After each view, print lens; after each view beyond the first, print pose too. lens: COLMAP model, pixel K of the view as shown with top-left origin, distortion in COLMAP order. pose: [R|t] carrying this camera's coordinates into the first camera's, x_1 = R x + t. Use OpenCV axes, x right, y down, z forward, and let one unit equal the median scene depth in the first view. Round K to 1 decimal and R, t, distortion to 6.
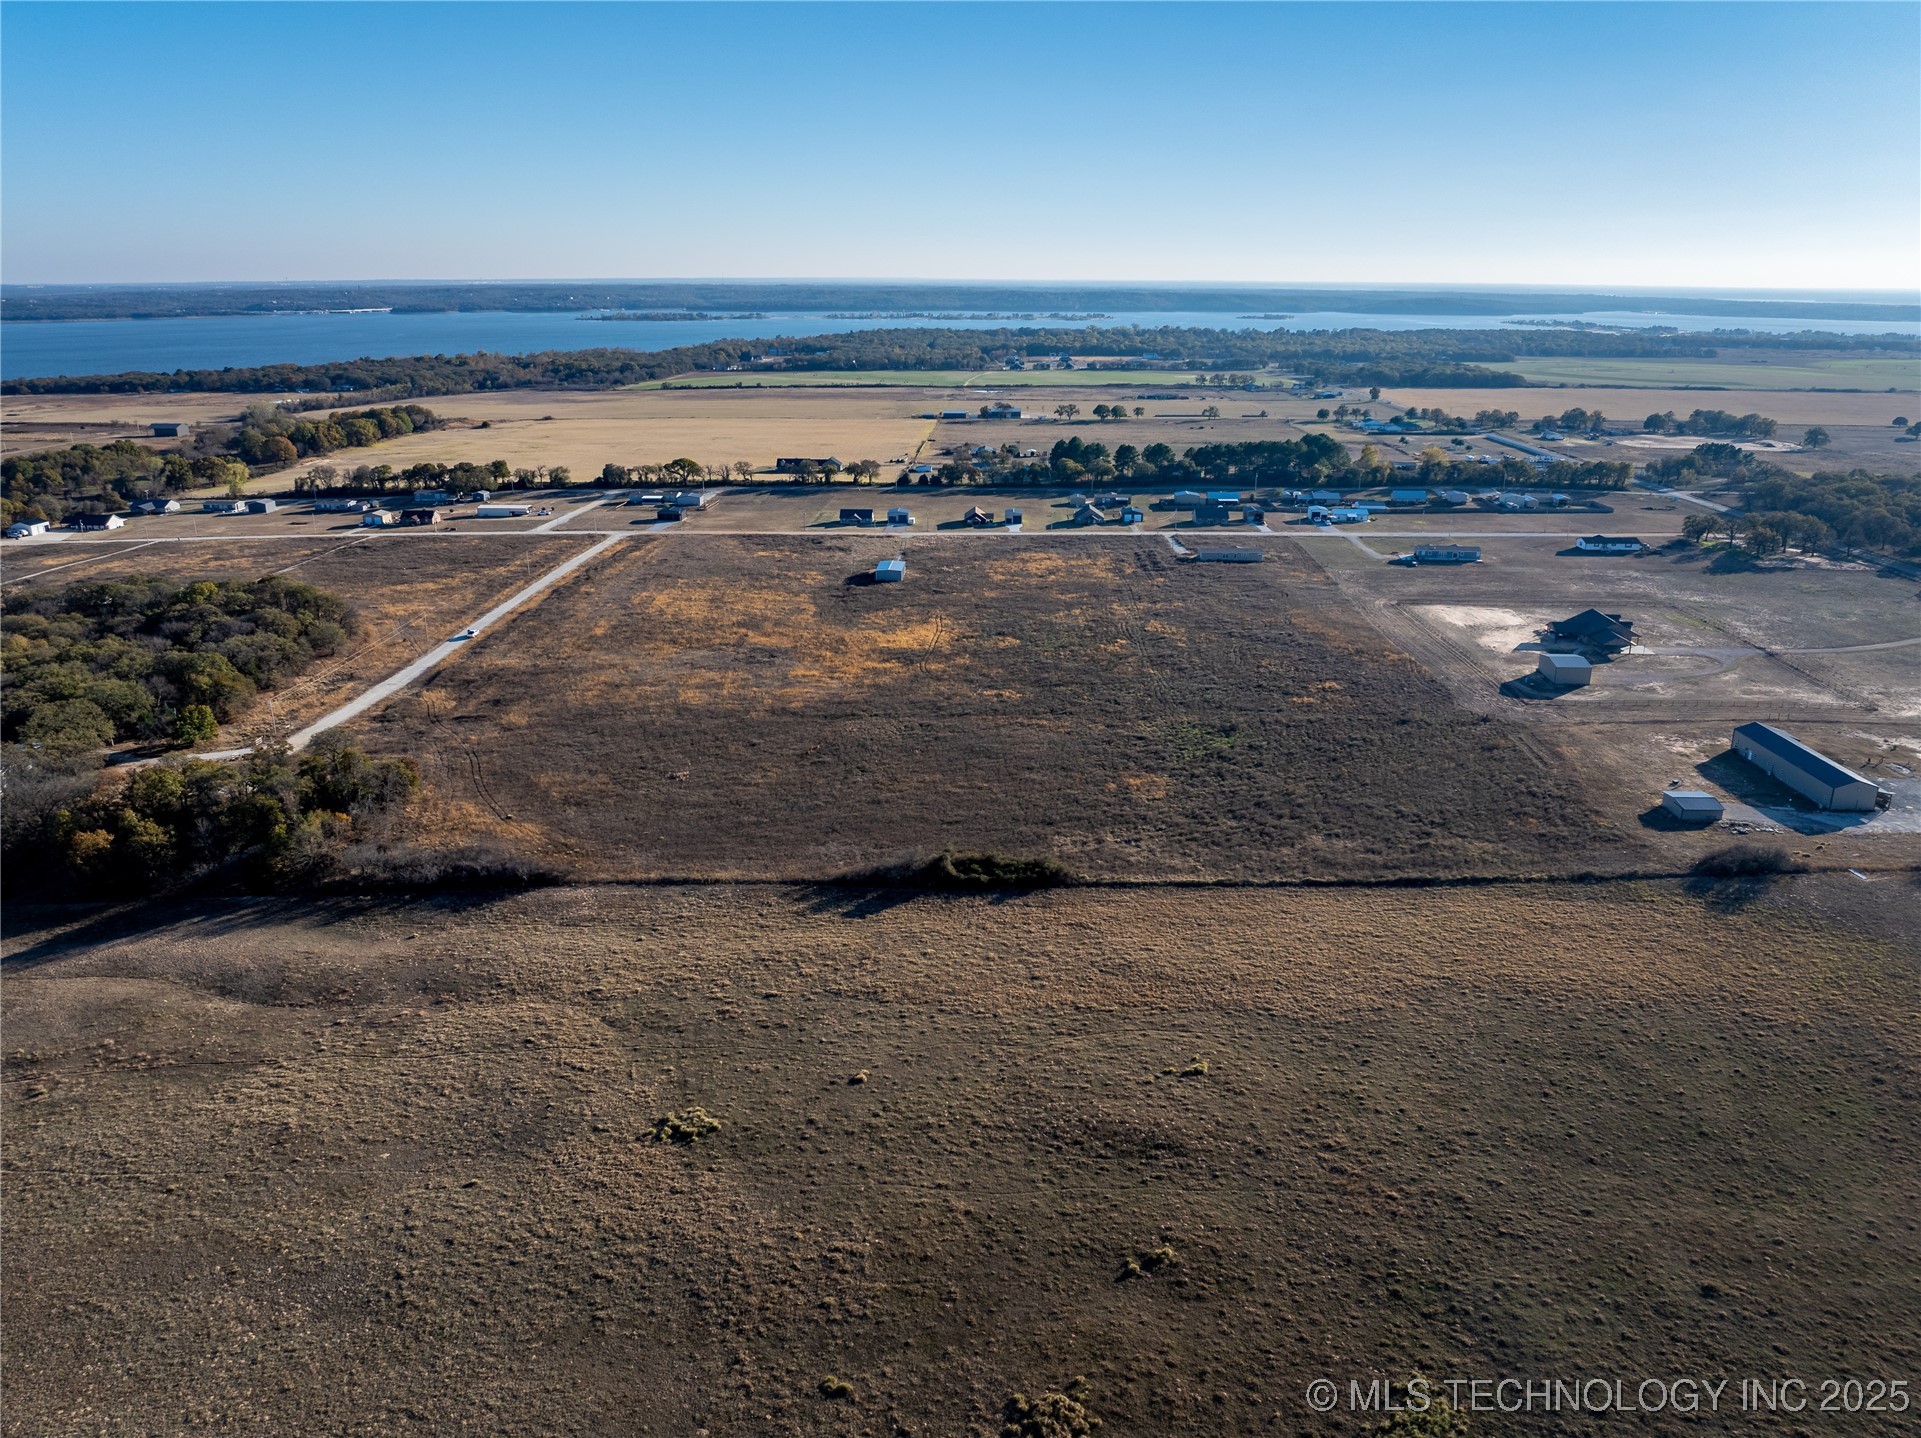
lens RADIAL K [[1327.5, 0, 960.5], [0, 1327.5, 719.0], [0, 0, 1]] dist [-0.030337, 0.002815]
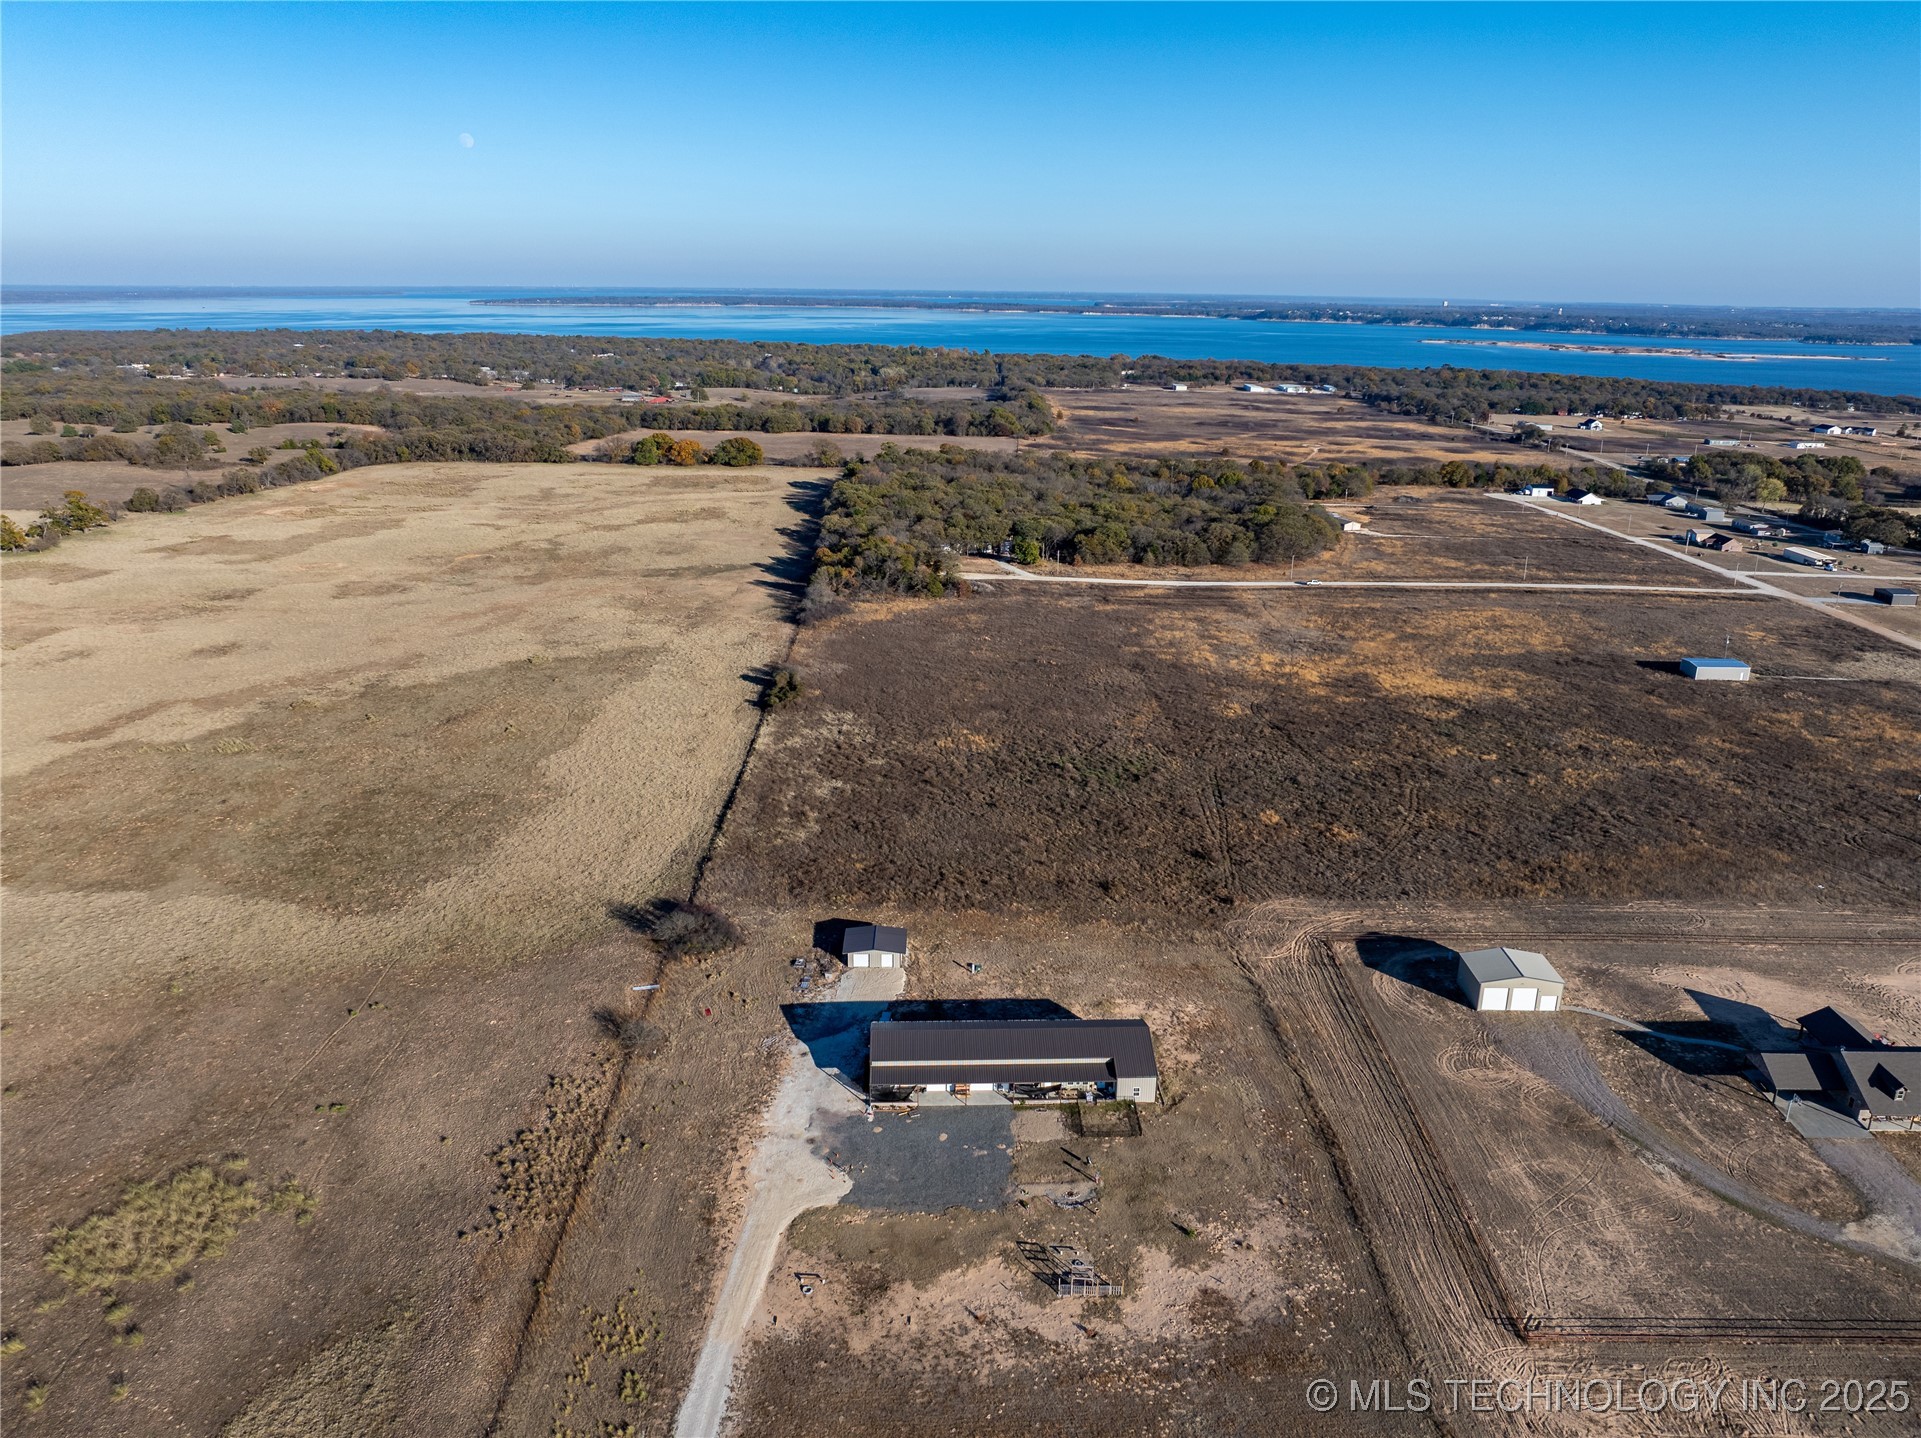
lens RADIAL K [[1358.5, 0, 960.5], [0, 1358.5, 719.0], [0, 0, 1]] dist [0.029930, -0.144898]
pose [[0.027237, 0.300810, -0.953295, 1.070812], [-0.326154, 0.904135, 0.275978, -0.244237], [0.944924, 0.303404, 0.122736, 0.761111]]
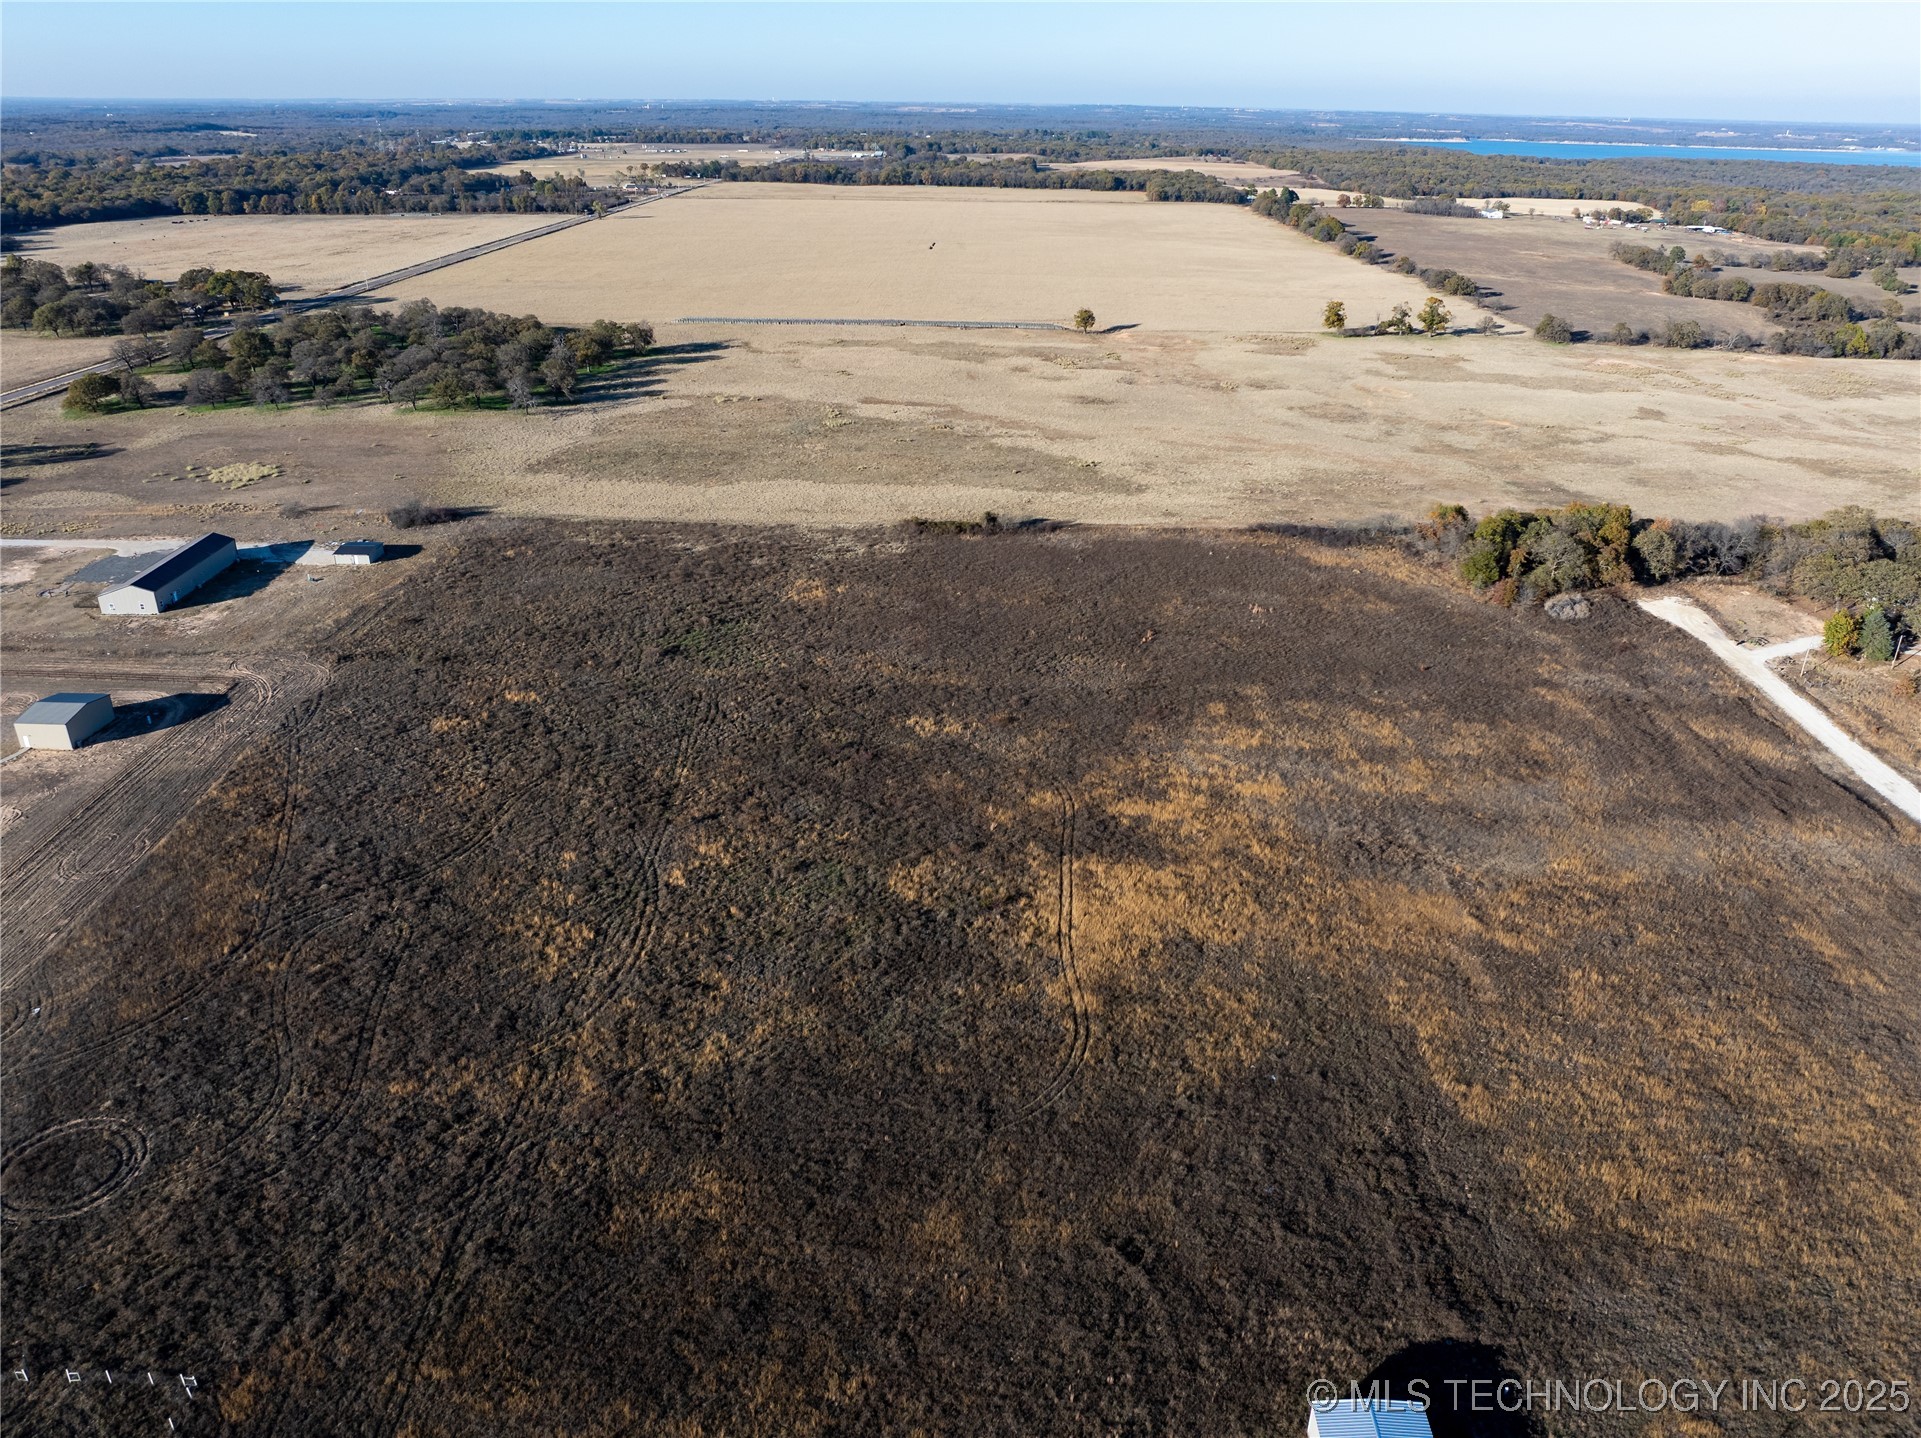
lens RADIAL K [[1327.5, 0, 960.5], [0, 1327.5, 719.0], [0, 0, 1]] dist [-0.030337, 0.002815]
pose [[-0.999701, -0.003250, -0.024232, 0.038878], [-0.019226, 0.716765, 0.697050, -0.553080], [0.015104, 0.697307, -0.716613, 1.638254]]
